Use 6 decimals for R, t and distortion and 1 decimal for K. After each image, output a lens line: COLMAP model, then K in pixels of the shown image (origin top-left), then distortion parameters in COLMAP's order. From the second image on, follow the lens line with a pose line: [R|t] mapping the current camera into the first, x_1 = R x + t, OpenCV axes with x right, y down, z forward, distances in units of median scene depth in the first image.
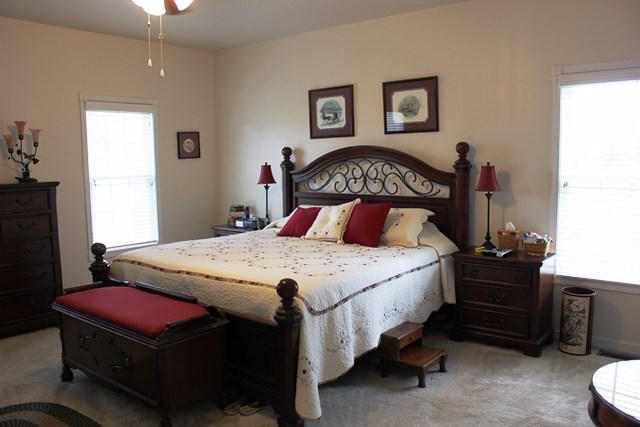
lens RADIAL K [[537.7, 0, 323.3], [0, 537.7, 207.6], [0, 0, 1]] dist [-0.043020, -0.011429]
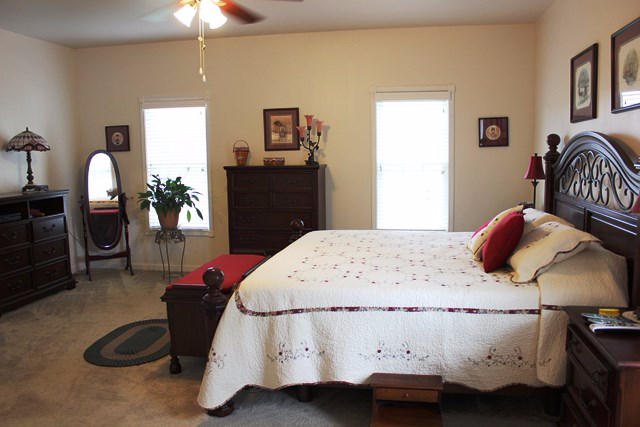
lens RADIAL K [[537.7, 0, 323.5], [0, 537.7, 216.2], [0, 0, 1]] dist [-0.043020, -0.011429]
pose [[0.510176, 0.119618, -0.851711, 0.608295], [-0.083082, 0.992504, 0.089625, -0.049729], [0.856048, 0.025038, 0.516290, 0.443409]]
